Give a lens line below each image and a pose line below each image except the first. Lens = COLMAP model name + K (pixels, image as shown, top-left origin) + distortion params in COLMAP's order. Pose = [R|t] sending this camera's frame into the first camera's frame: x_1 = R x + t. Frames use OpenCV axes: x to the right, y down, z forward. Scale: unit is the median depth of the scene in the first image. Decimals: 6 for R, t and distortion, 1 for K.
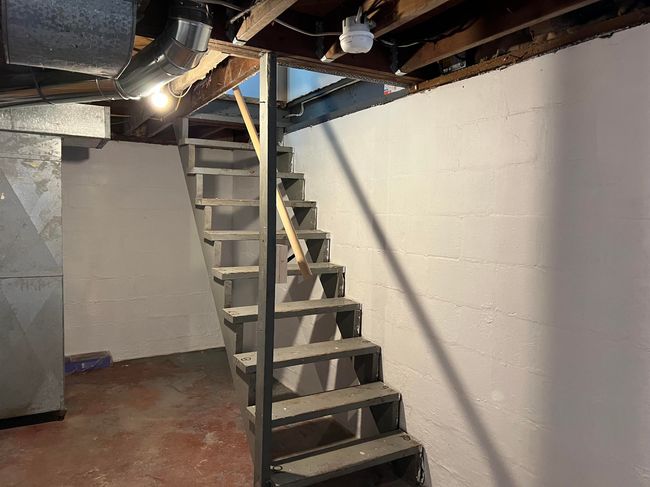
lens RADIAL K [[492.6, 0, 324.3], [0, 492.6, 246.2], [0, 0, 1]] dist [0.071576, -0.079432]
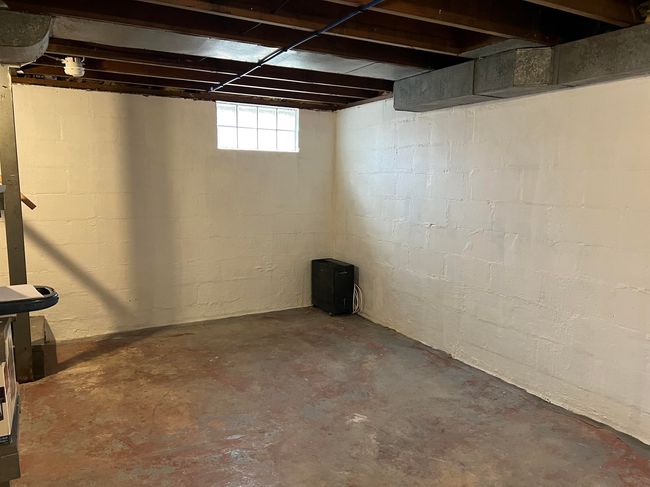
lens RADIAL K [[488.5, 0, 322.4], [0, 488.5, 250.2], [0, 0, 1]] dist [0.055386, -0.067541]
pose [[0.019902, -0.157793, 0.987272, -1.028685], [0.061180, 0.985809, 0.156326, 0.004379], [-0.997928, 0.057290, 0.029274, 0.051683]]
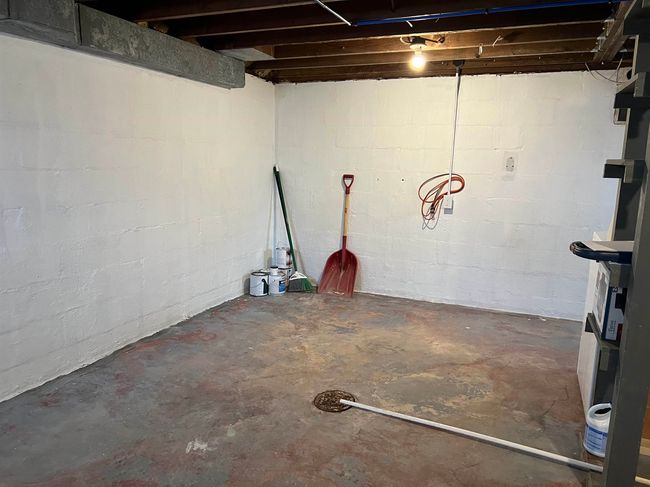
lens RADIAL K [[492.6, 0, 324.3], [0, 492.6, 246.2], [0, 0, 1]] dist [0.071576, -0.079432]
pose [[-0.798862, 0.072559, -0.597123, 0.062532], [-0.076603, 0.972343, 0.220638, -0.006278], [0.596617, 0.222001, -0.771209, 0.629350]]
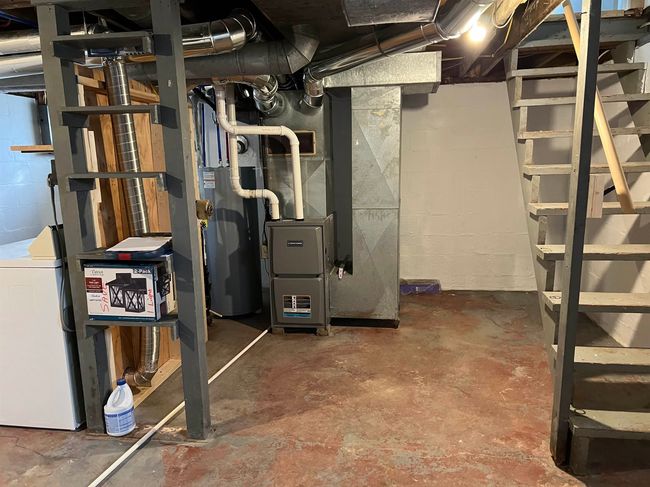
lens RADIAL K [[492.6, 0, 324.3], [0, 492.6, 246.2], [0, 0, 1]] dist [0.071576, -0.079432]
pose [[0.778069, 0.075372, -0.623640, 0.071813], [-0.008409, 0.993936, 0.109634, 0.021661], [0.628122, -0.080059, 0.773985, -0.016809]]
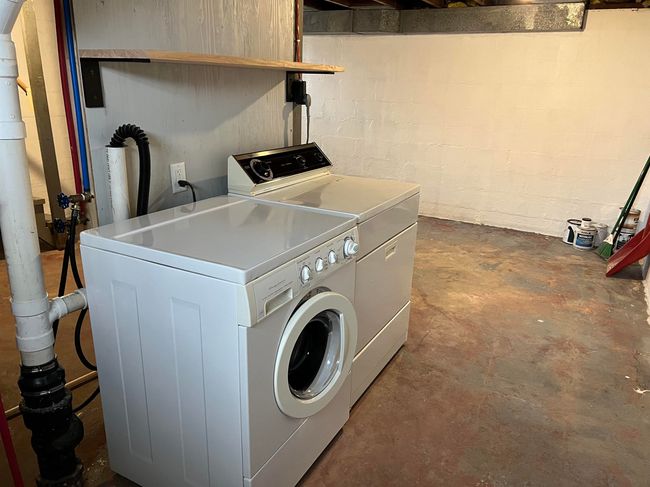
lens RADIAL K [[492.6, 0, 324.3], [0, 492.6, 246.2], [0, 0, 1]] dist [0.071576, -0.079432]
pose [[-0.509734, -0.298509, 0.806885, -1.471341], [0.022942, 0.932827, 0.359595, -0.062115], [-0.860026, 0.201809, -0.468645, 0.728099]]
